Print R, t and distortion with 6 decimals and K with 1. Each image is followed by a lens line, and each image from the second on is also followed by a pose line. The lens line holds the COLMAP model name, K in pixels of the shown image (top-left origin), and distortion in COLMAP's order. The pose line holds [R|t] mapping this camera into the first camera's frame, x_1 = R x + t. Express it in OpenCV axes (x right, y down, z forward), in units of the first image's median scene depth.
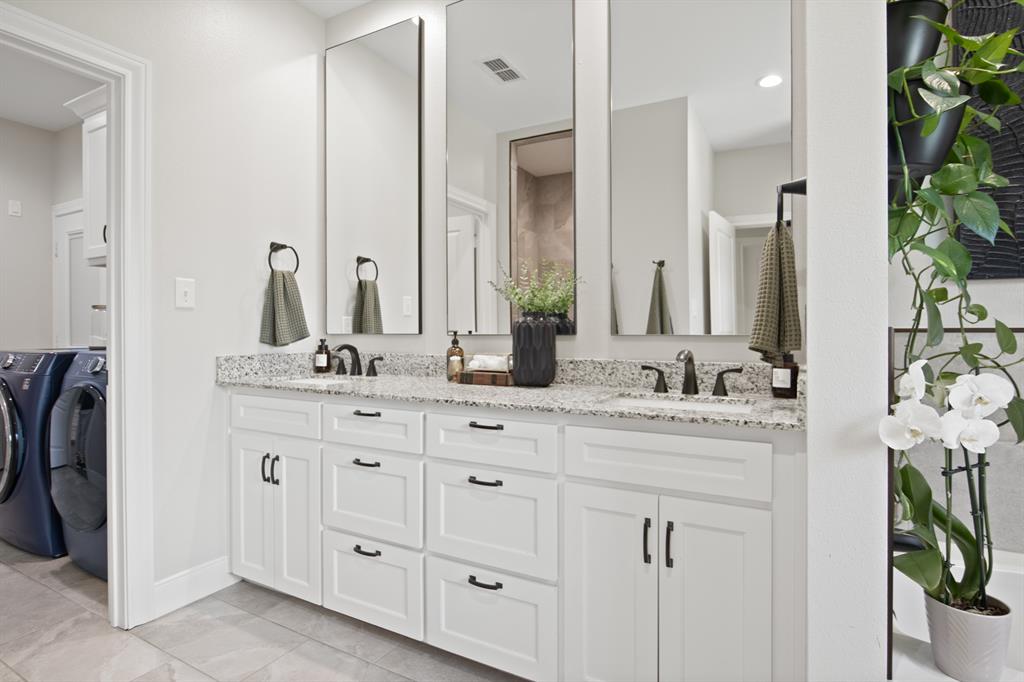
lens RADIAL K [[657.0, 0, 511.8], [0, 657.0, 293.9], [0, 0, 1]] dist [0.056202, -0.000170]
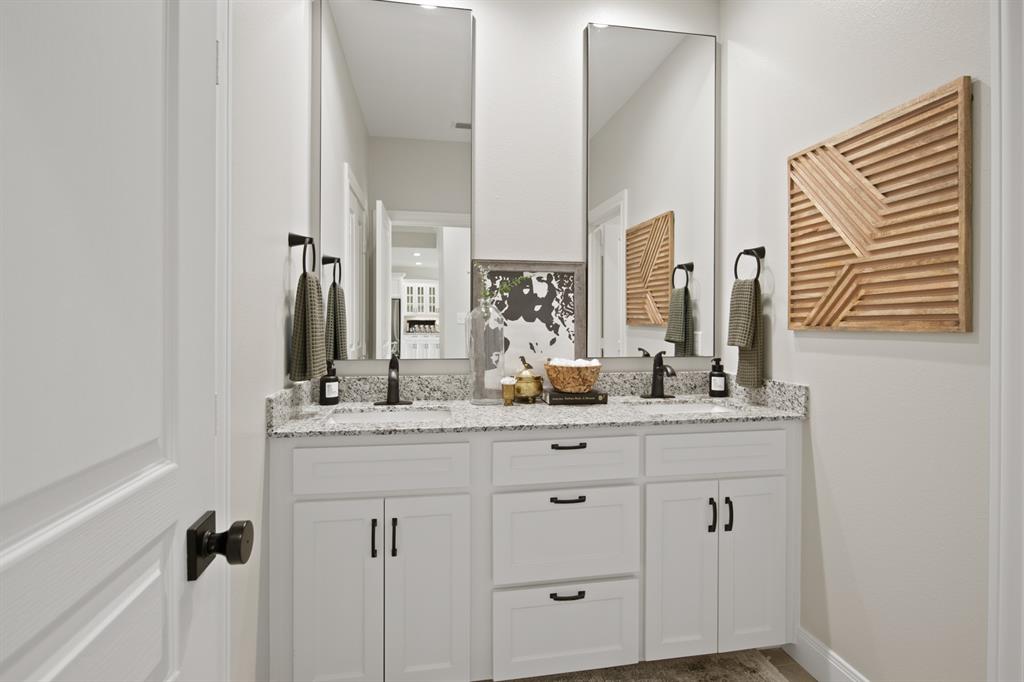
lens RADIAL K [[528.1, 0, 499.0], [0, 528.1, 331.5], [0, 0, 1]] dist [-0.007466, -0.000351]
pose [[0.771454, 0.011697, 0.636177, -0.646290], [-0.012805, 0.999914, -0.002856, 0.025734], [-0.636156, -0.005943, 0.771538, 0.434375]]
